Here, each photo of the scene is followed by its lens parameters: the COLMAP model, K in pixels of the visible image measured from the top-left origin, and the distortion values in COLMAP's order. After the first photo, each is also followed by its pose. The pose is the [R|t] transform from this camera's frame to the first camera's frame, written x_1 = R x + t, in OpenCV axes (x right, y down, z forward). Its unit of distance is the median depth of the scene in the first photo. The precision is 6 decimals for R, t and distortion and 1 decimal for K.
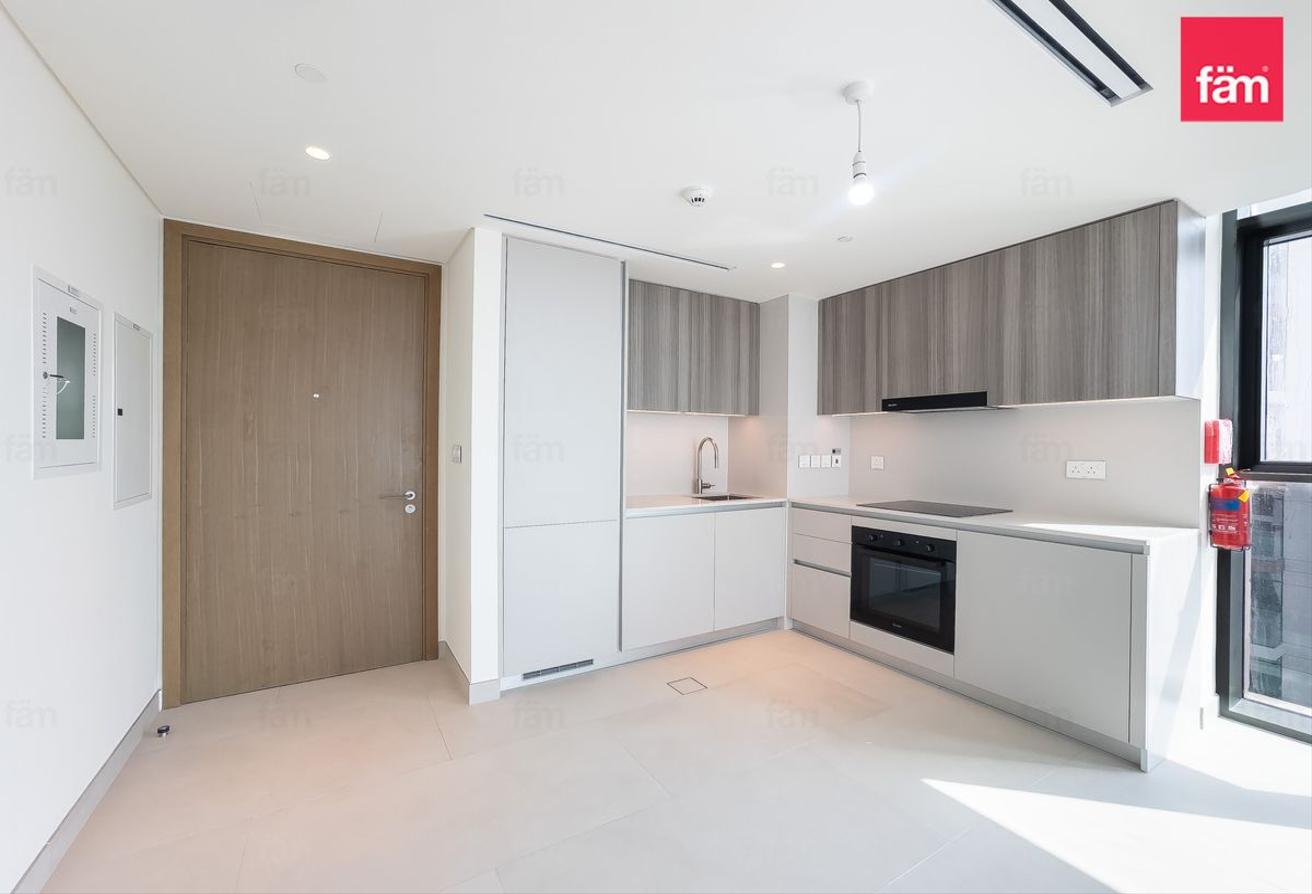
lens RADIAL K [[541.0, 0, 656.0], [0, 541.0, 447.0], [0, 0, 1]] dist [0.000908, 0.000108]
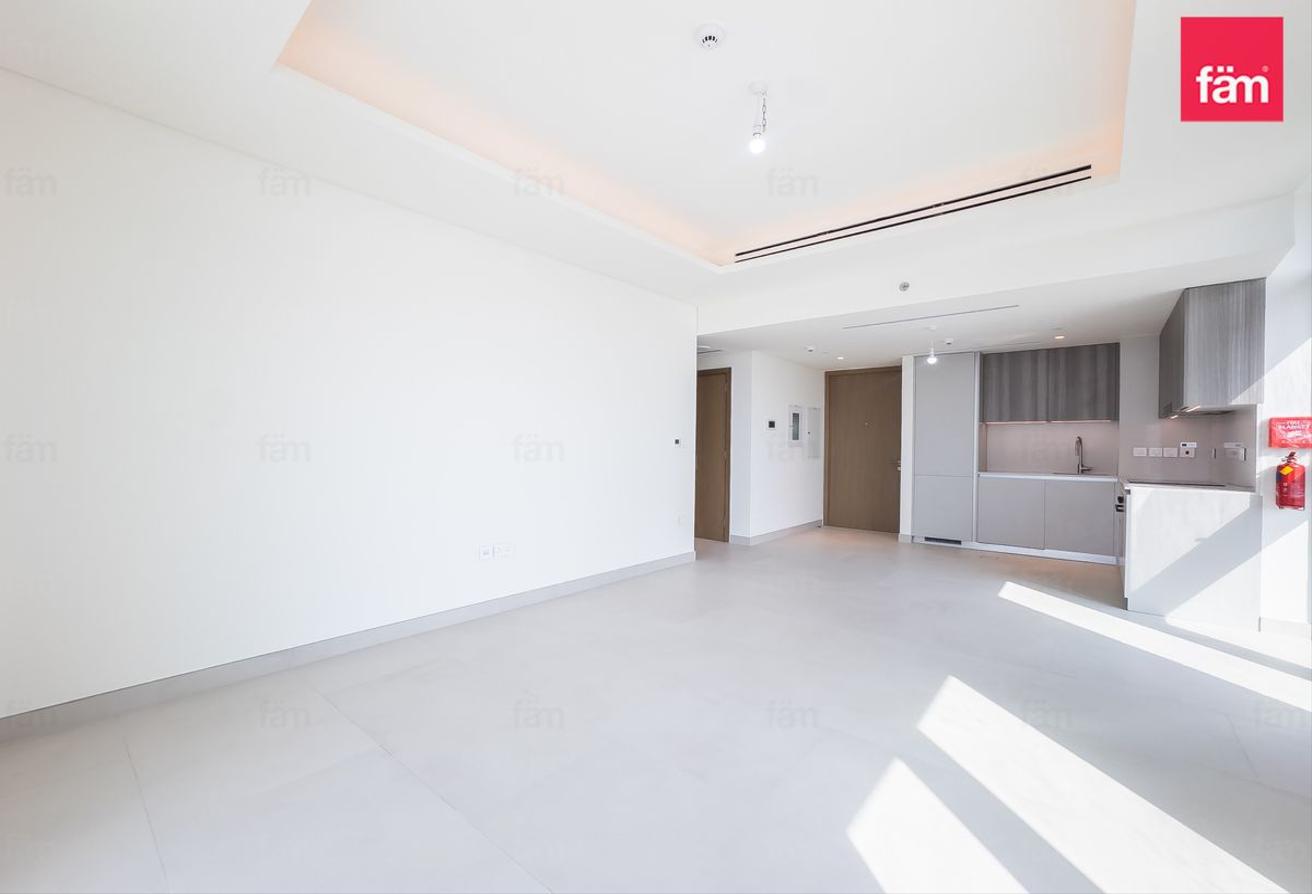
lens RADIAL K [[541.0, 0, 656.0], [0, 541.0, 447.0], [0, 0, 1]] dist [0.000908, 0.000108]
pose [[0.321003, 0.003089, -0.947073, 1.681143], [-0.005264, 0.999985, 0.001477, 0.025322], [0.947063, 0.004511, 0.321015, -0.913760]]
